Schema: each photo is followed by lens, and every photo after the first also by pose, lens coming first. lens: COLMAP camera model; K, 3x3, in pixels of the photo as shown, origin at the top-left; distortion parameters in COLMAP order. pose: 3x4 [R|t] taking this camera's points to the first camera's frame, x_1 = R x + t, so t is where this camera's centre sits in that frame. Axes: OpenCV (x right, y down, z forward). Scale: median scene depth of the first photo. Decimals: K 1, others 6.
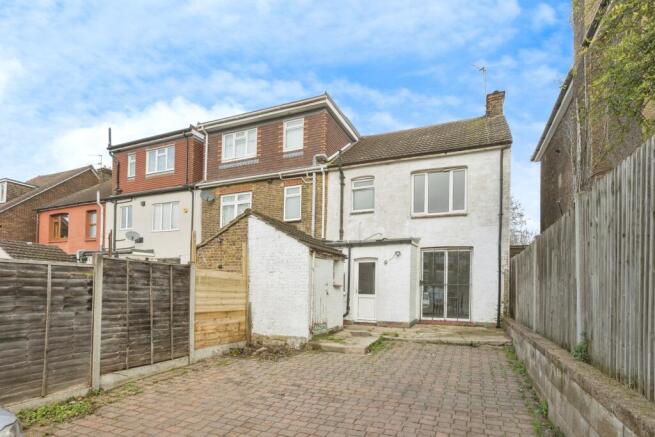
lens RADIAL K [[336.0, 0, 336.0], [0, 336.0, 279.1], [0, 0, 1]] dist [0.003099, 0.001169]
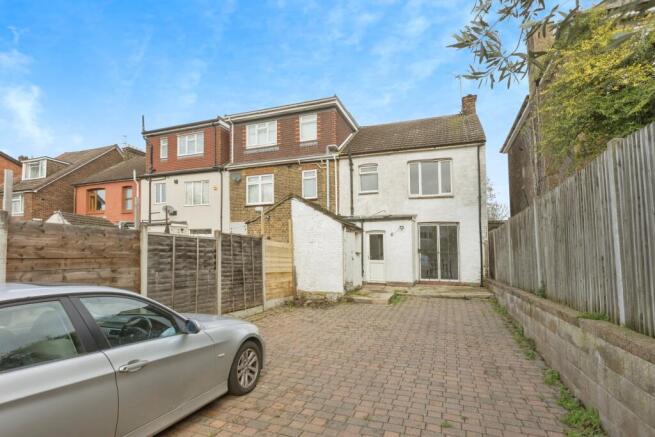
lens RADIAL K [[336.0, 0, 326.8], [0, 336.0, 217.5], [0, 0, 1]] dist [0.003099, 0.001169]
pose [[0.998709, 0.007352, 0.050265, -0.155474], [-0.002990, 0.996264, -0.086313, -0.003570], [-0.050712, 0.086051, 0.994999, -0.236696]]
